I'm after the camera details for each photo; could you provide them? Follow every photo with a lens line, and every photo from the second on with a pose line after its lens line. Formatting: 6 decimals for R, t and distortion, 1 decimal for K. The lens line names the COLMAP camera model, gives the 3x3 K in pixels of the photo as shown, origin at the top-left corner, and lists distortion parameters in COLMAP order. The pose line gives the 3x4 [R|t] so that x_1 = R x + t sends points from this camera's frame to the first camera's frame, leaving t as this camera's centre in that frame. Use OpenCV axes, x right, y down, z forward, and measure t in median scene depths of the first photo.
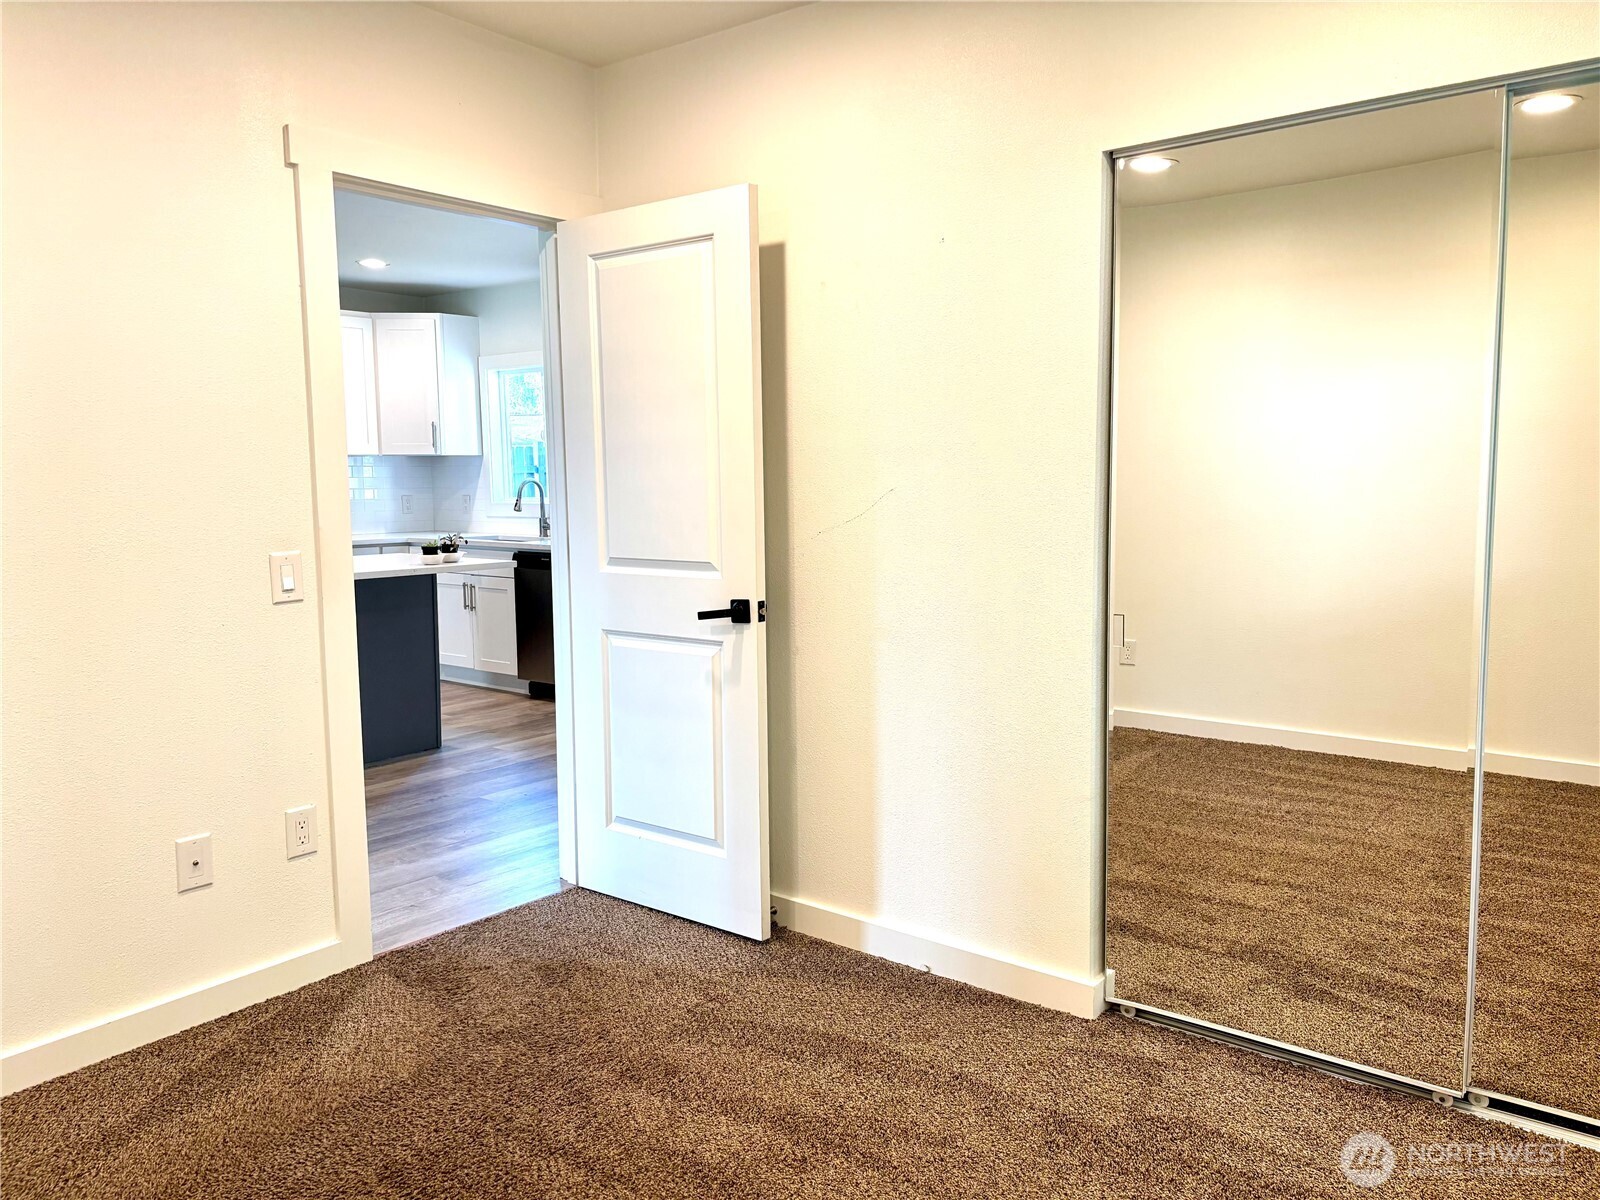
lens RADIAL K [[1200.3, 0, 805.1], [0, 1200.3, 598.4], [0, 0, 1]] dist [0.063471, -0.061543]
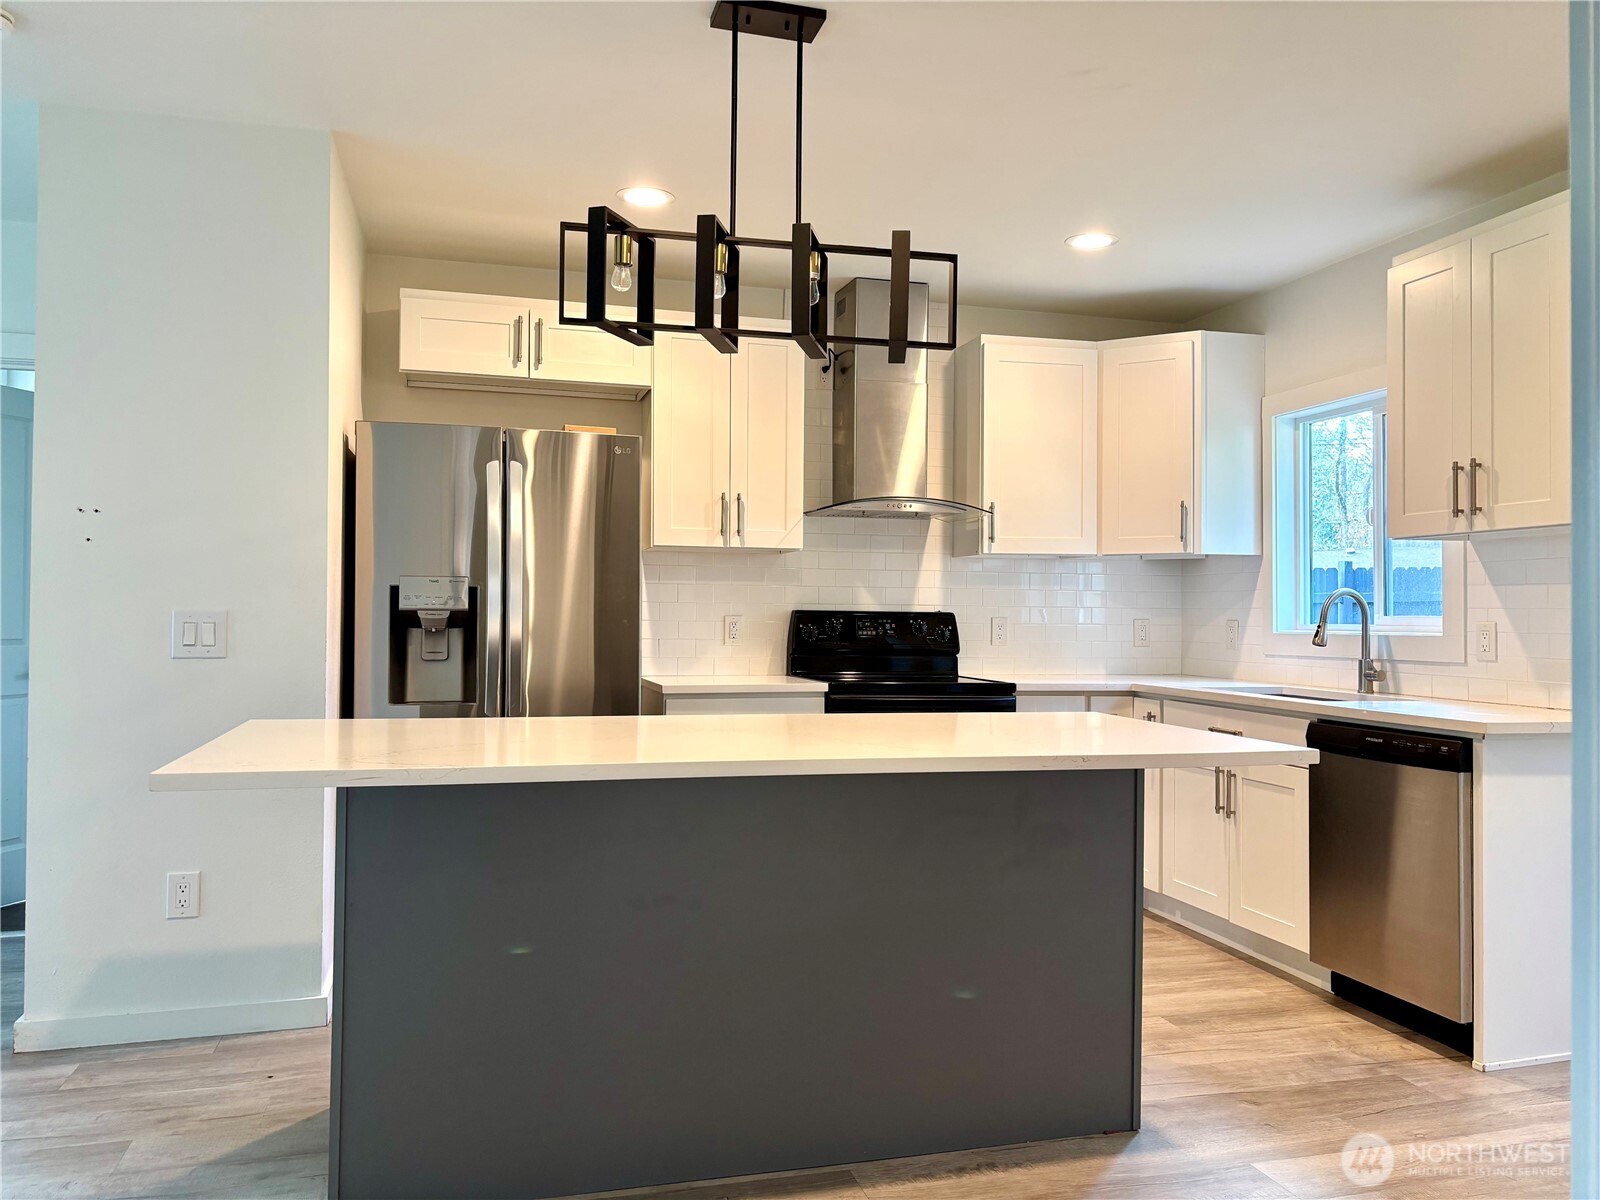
lens RADIAL K [[1200.3, 0, 805.1], [0, 1200.3, 598.4], [0, 0, 1]] dist [0.063471, -0.061543]
pose [[0.807885, 0.008773, -0.589275, -0.096649], [-0.075754, 0.993140, -0.089073, -0.025479], [0.584451, 0.116601, 0.803007, 0.391521]]
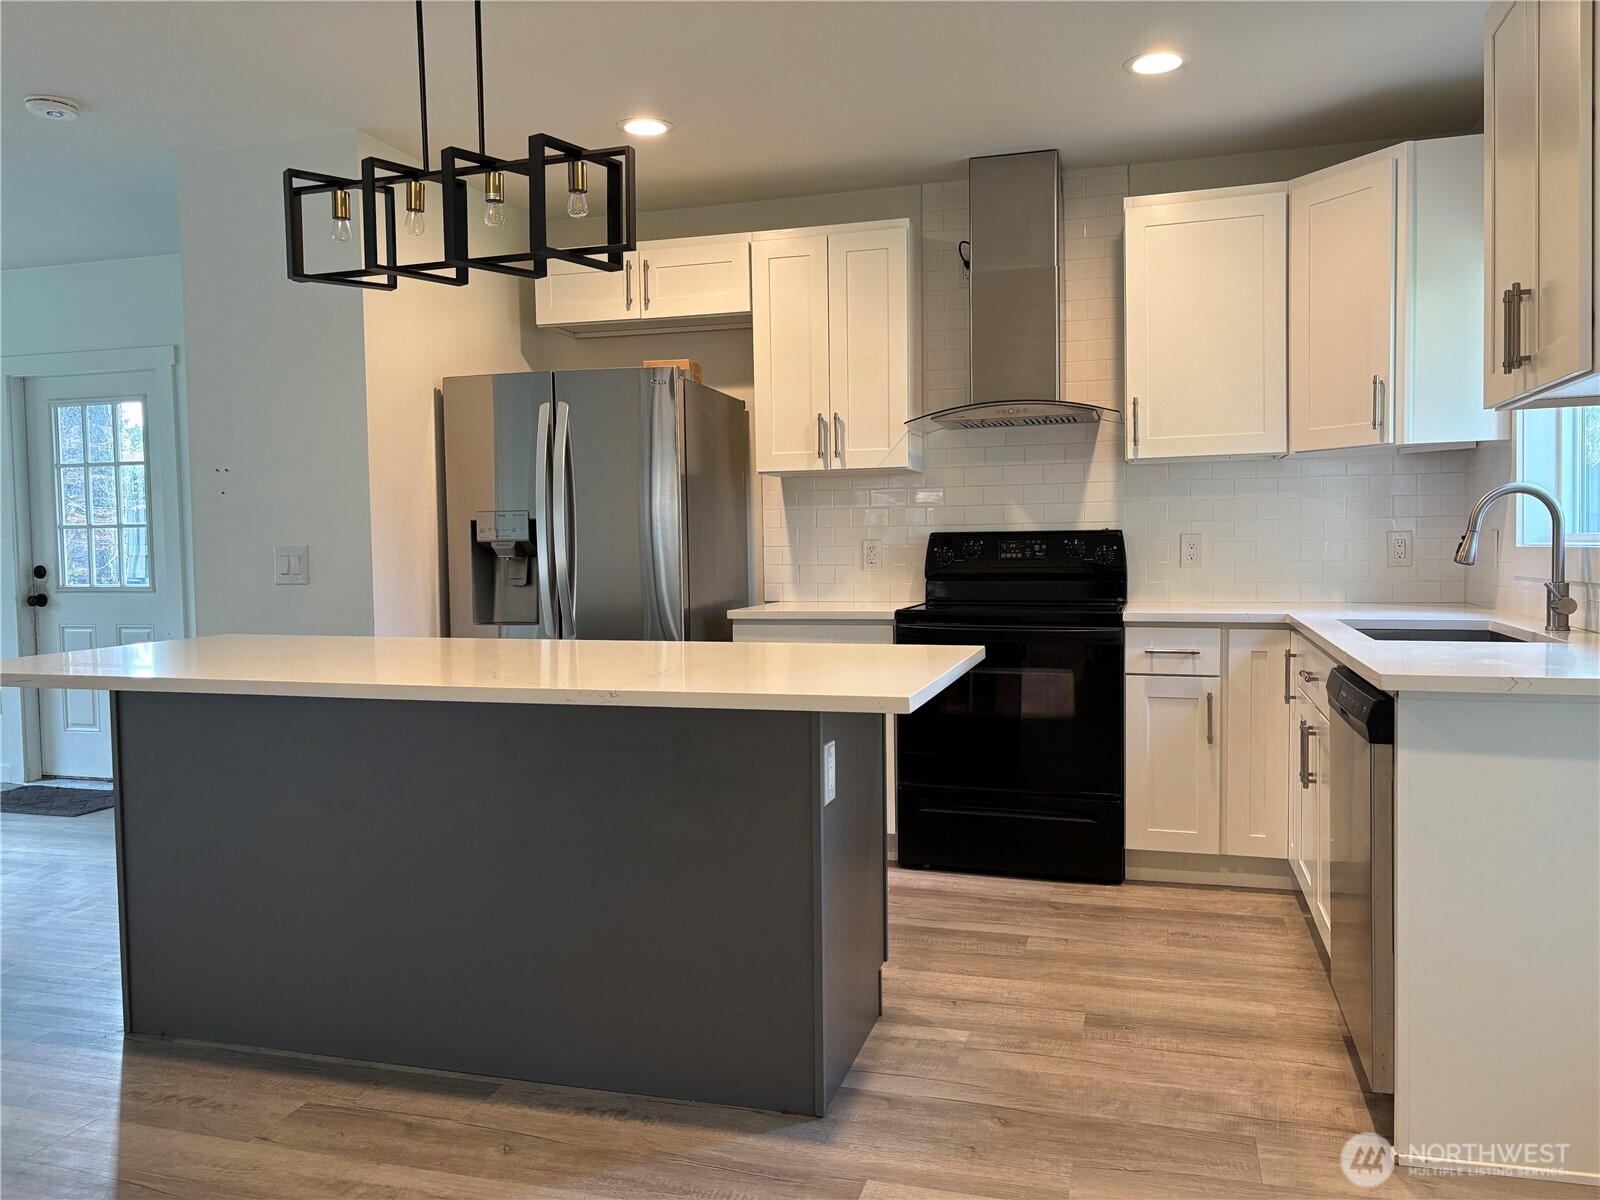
lens RADIAL K [[1200.3, 0, 805.1], [0, 1200.3, 598.4], [0, 0, 1]] dist [0.063471, -0.061543]
pose [[0.373687, 0.047945, -0.926315, 0.062909], [-0.082925, 0.996391, 0.018119, -0.049859], [0.923841, 0.070044, 0.376314, 0.632339]]
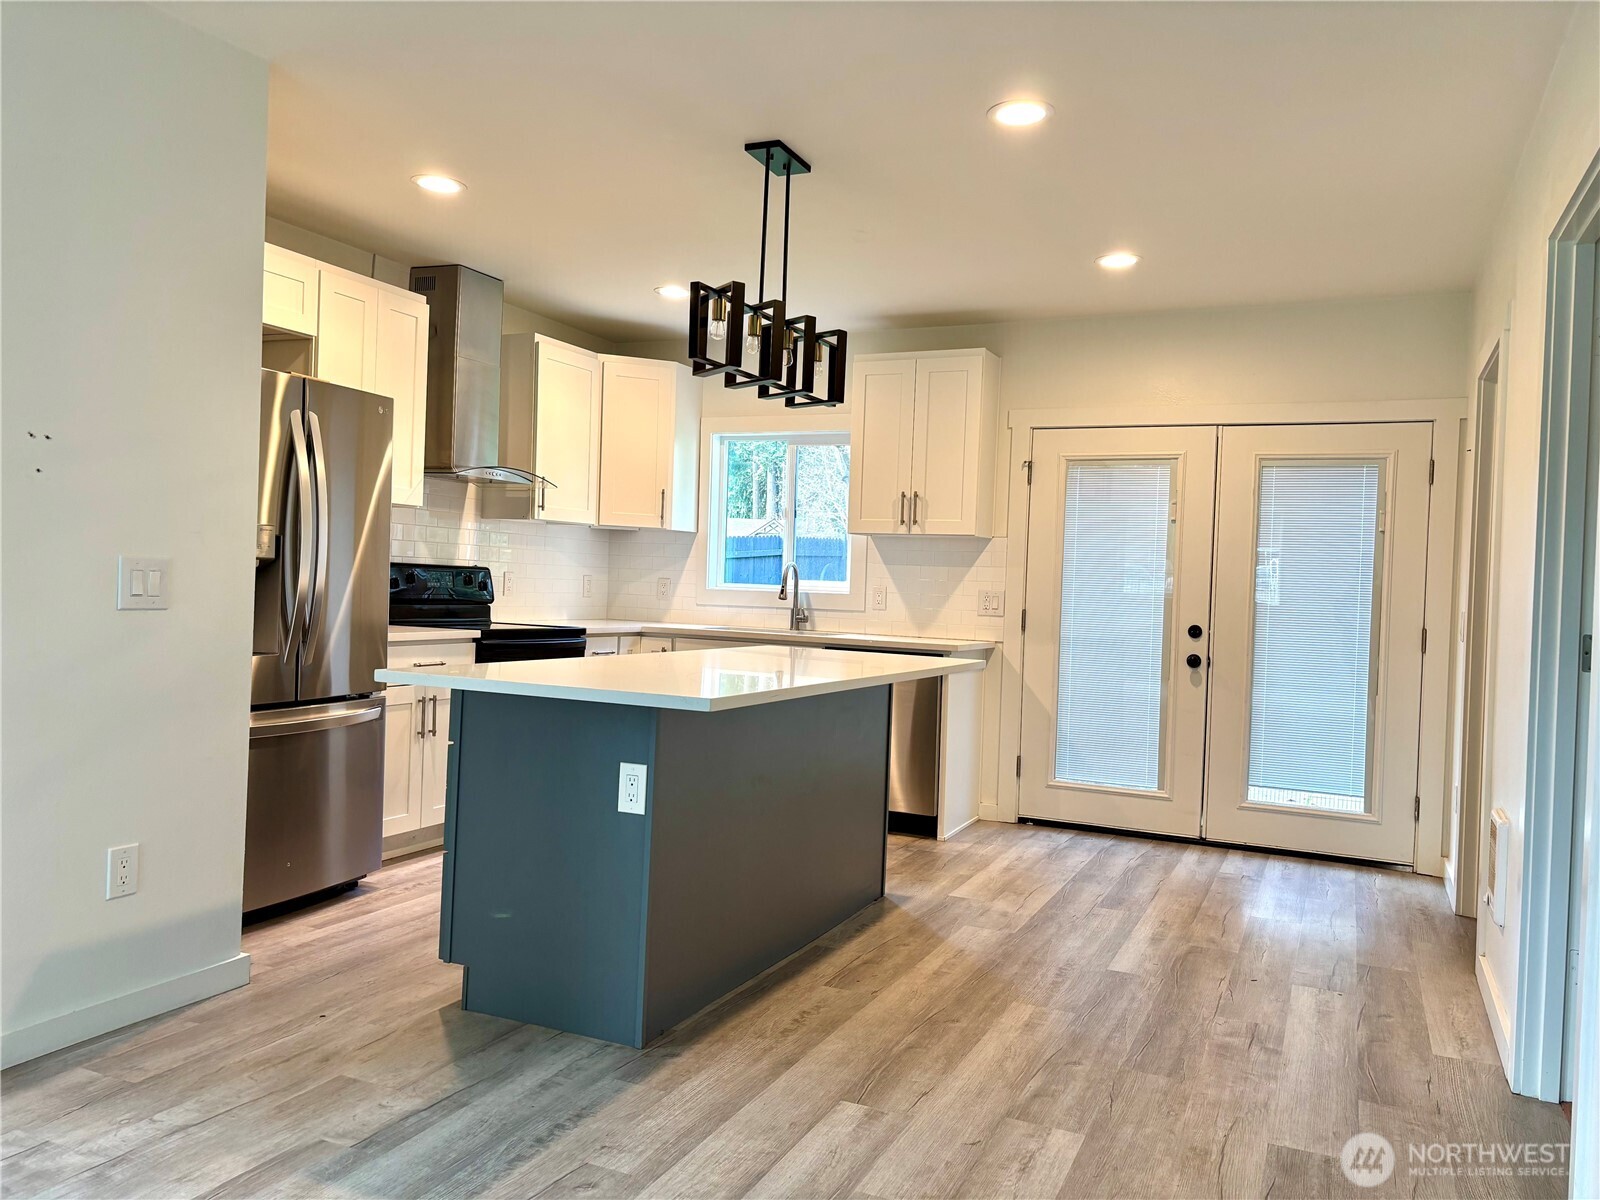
lens RADIAL K [[1200.3, 0, 805.1], [0, 1200.3, 598.4], [0, 0, 1]] dist [0.063471, -0.061543]
pose [[0.969544, 0.045273, 0.240698, -0.425153], [-0.024884, 0.995890, -0.087084, -0.000553], [-0.243651, 0.078442, 0.966685, 0.176382]]
